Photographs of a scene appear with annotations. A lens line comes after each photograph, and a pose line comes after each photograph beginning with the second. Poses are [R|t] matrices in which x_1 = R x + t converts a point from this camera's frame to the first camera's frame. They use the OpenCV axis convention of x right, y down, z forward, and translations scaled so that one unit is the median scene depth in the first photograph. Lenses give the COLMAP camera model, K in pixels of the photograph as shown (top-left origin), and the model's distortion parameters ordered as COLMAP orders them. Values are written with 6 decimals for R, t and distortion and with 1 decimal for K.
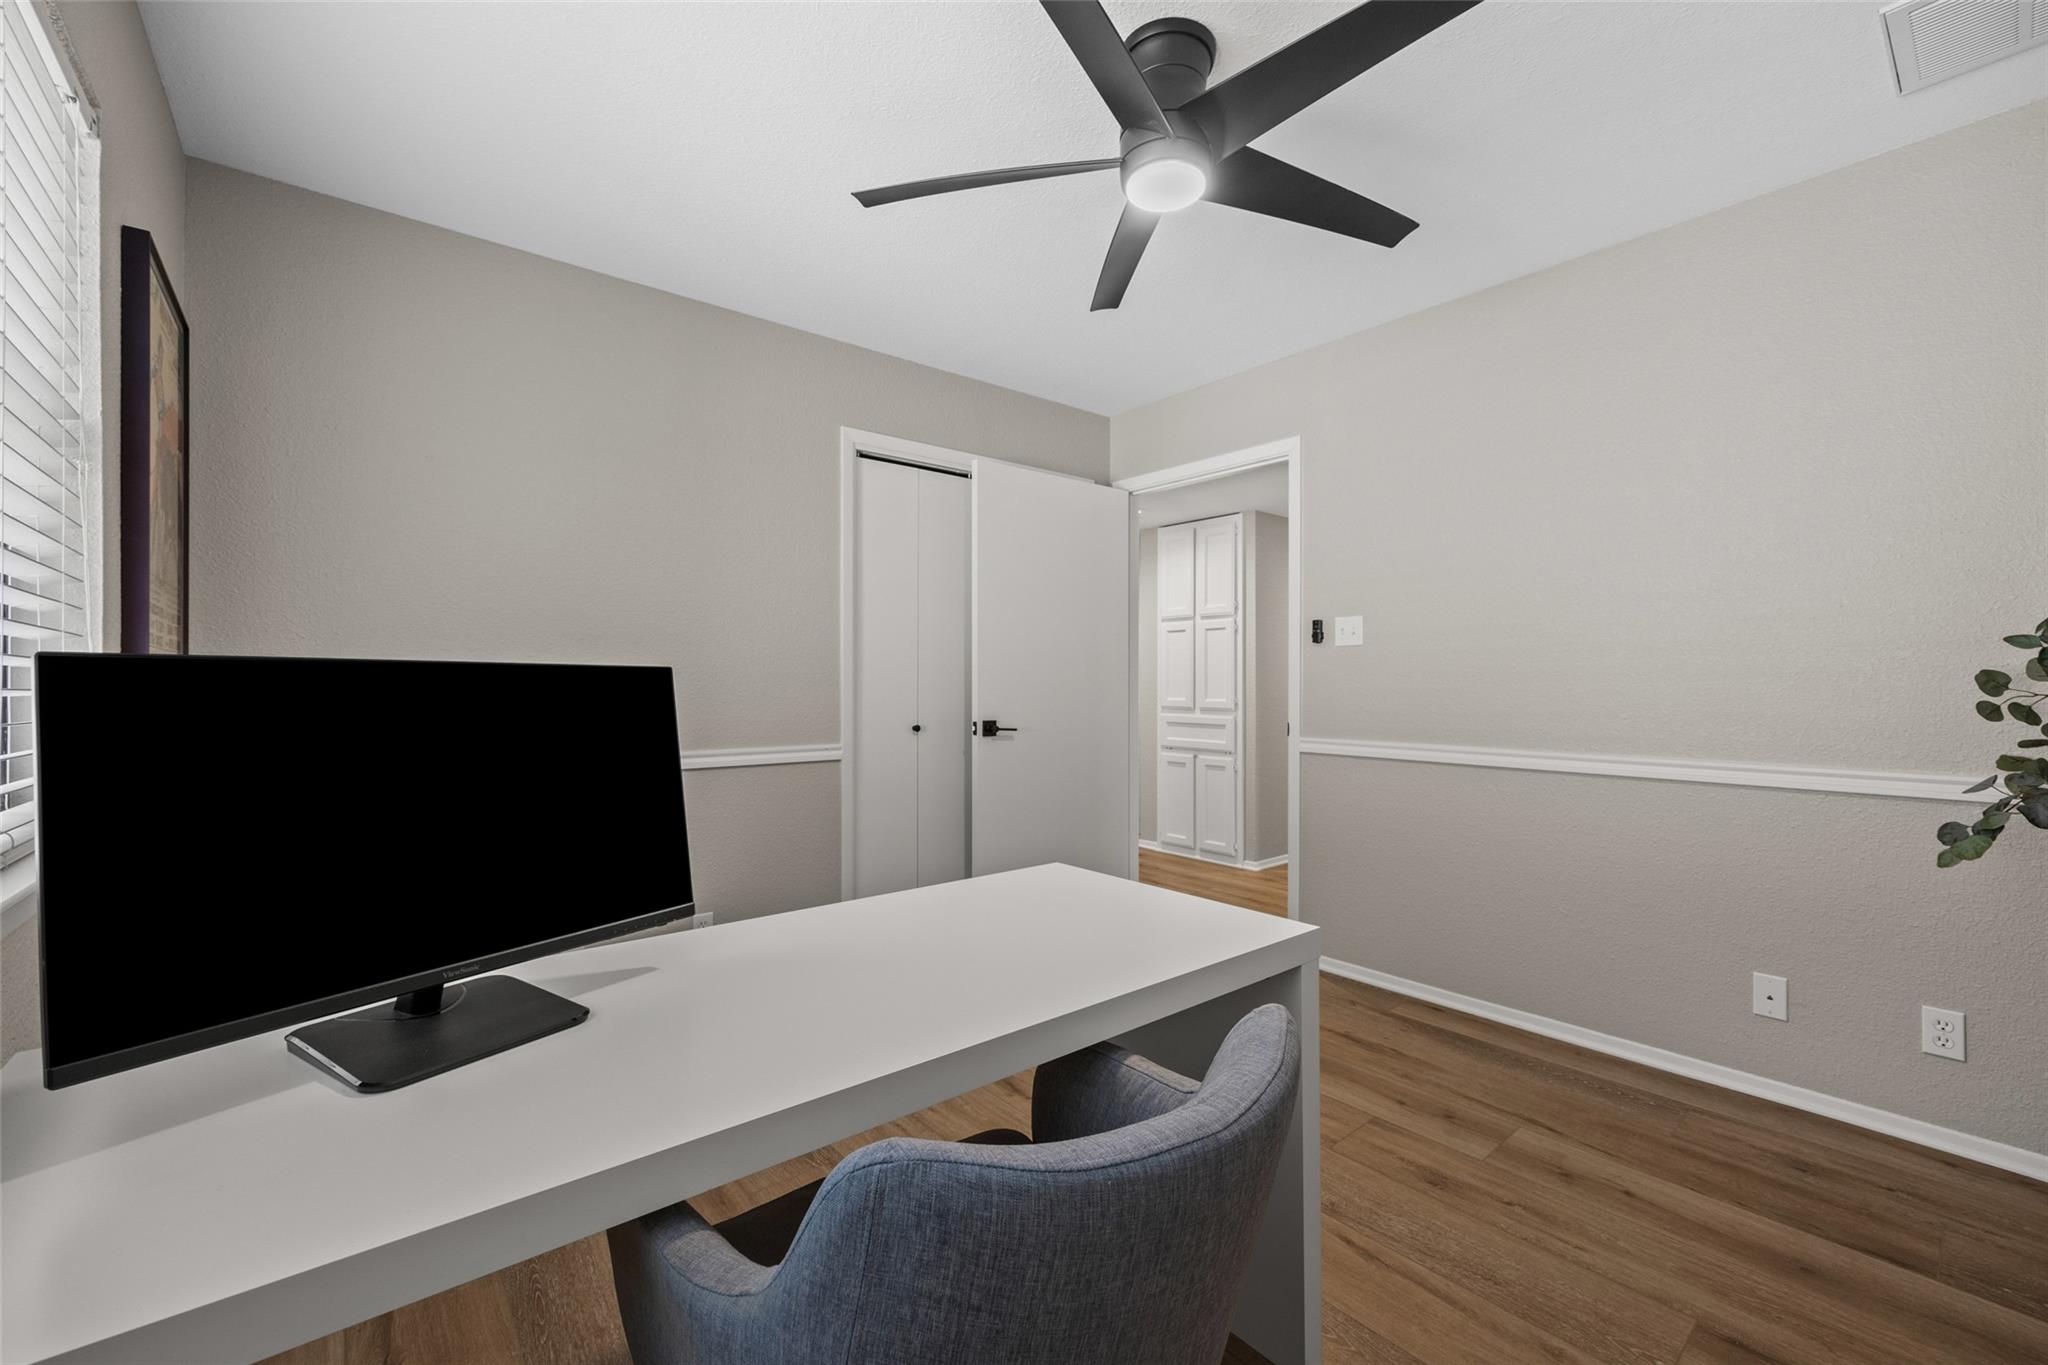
lens RADIAL K [[833.1, 0, 1025.1], [0, 833.1, 687.7], [0, 0, 1]] dist [-0.001119, -0.000017]
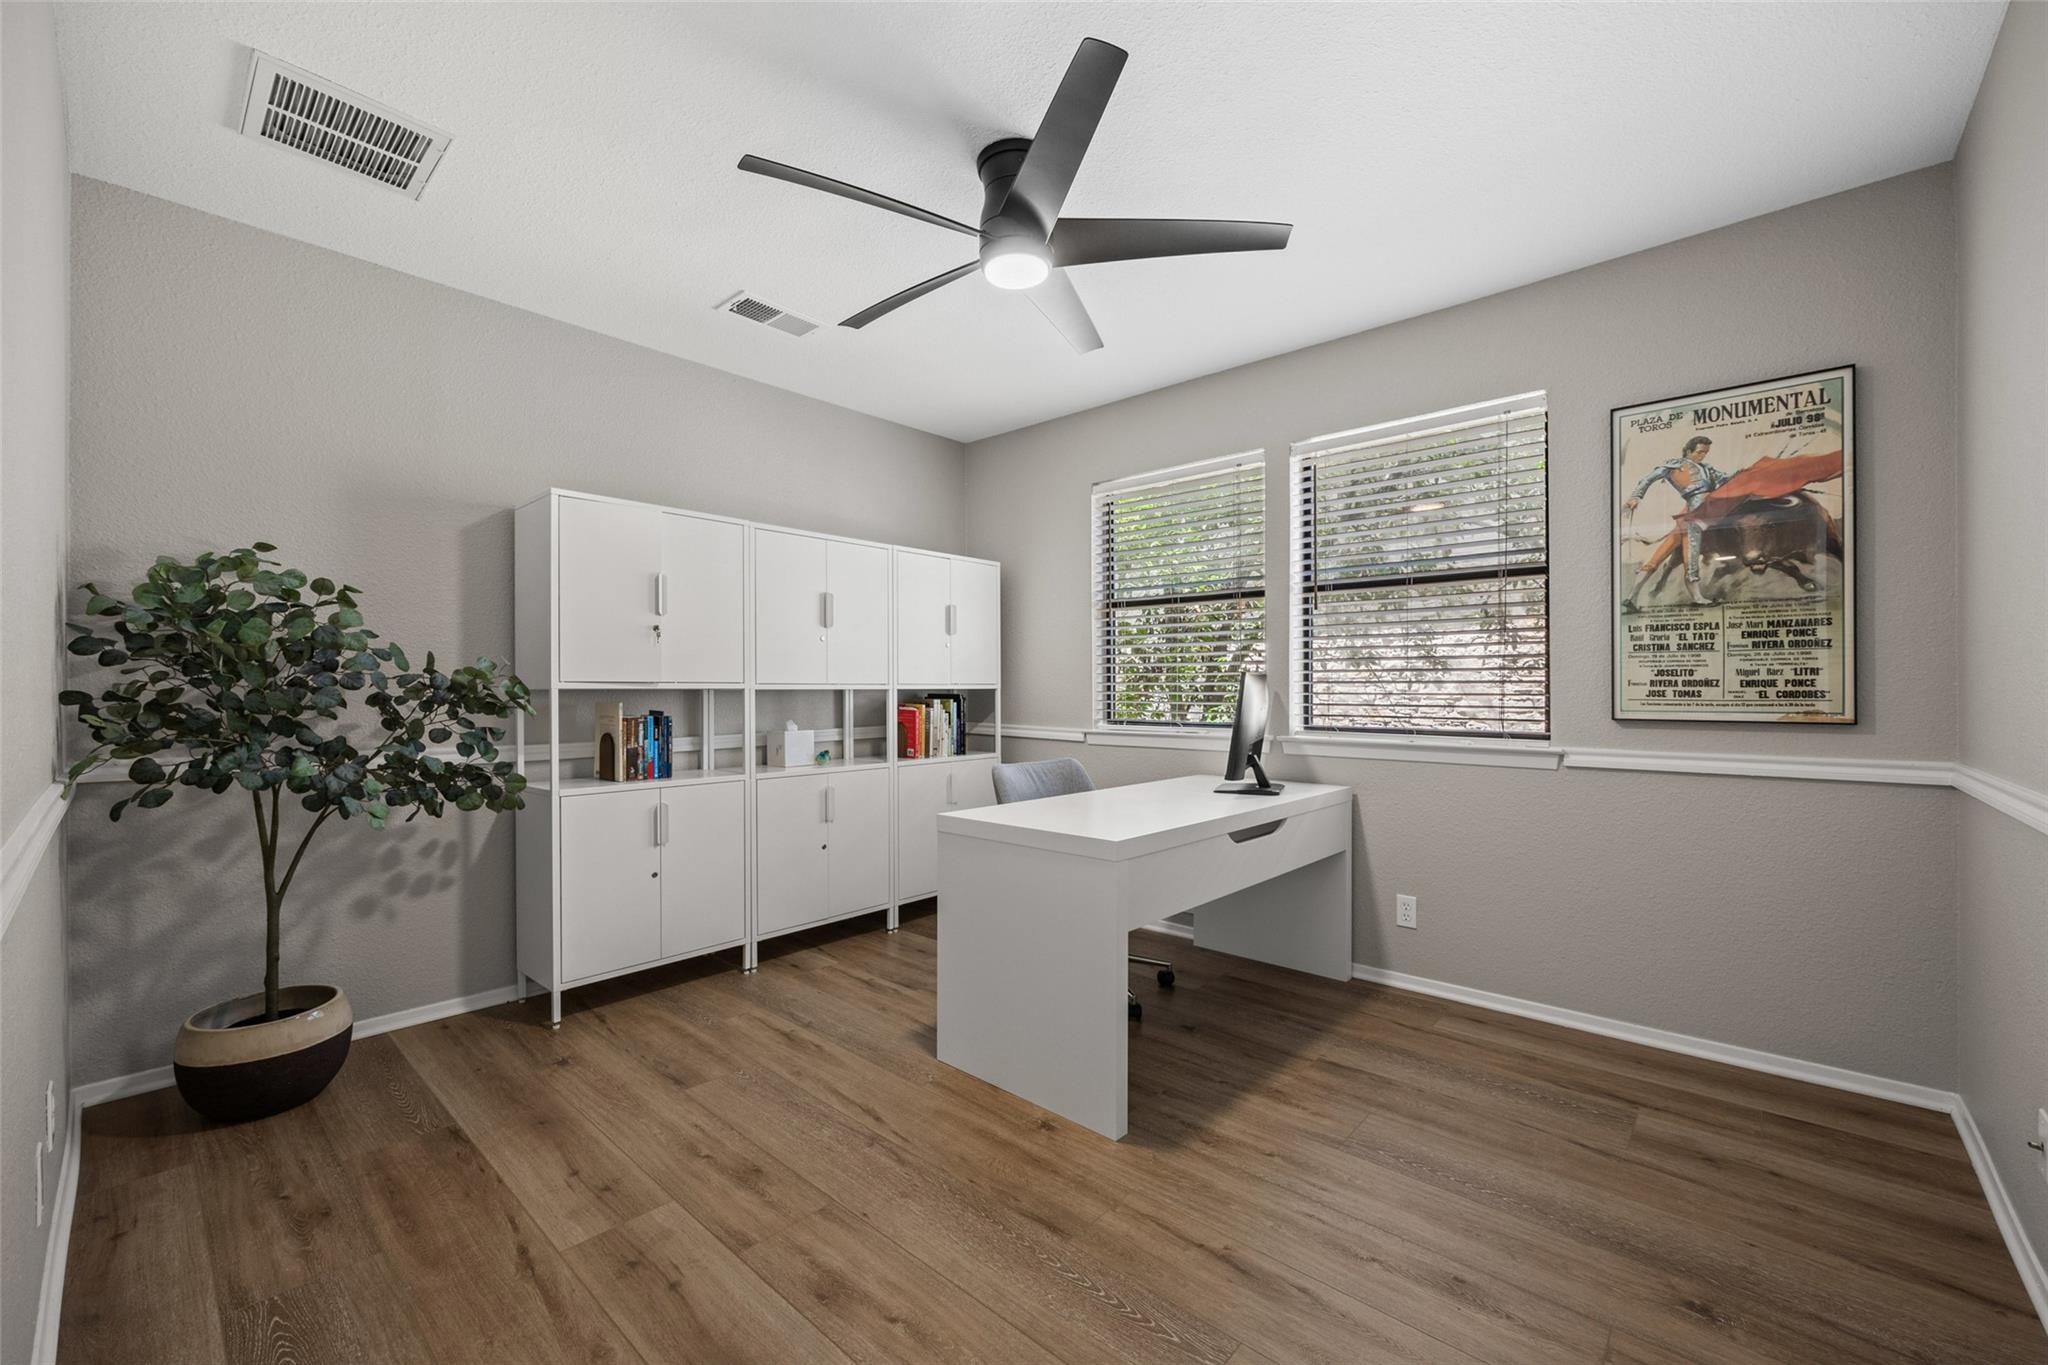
lens RADIAL K [[833.1, 0, 1017.6], [0, 833.1, 679.9], [0, 0, 1]] dist [-0.001119, -0.000017]
pose [[-0.991601, -0.002677, -0.129309, 0.307483], [-0.002064, 0.999986, -0.004875, -0.005757], [0.129321, -0.004568, -0.991592, 2.076149]]
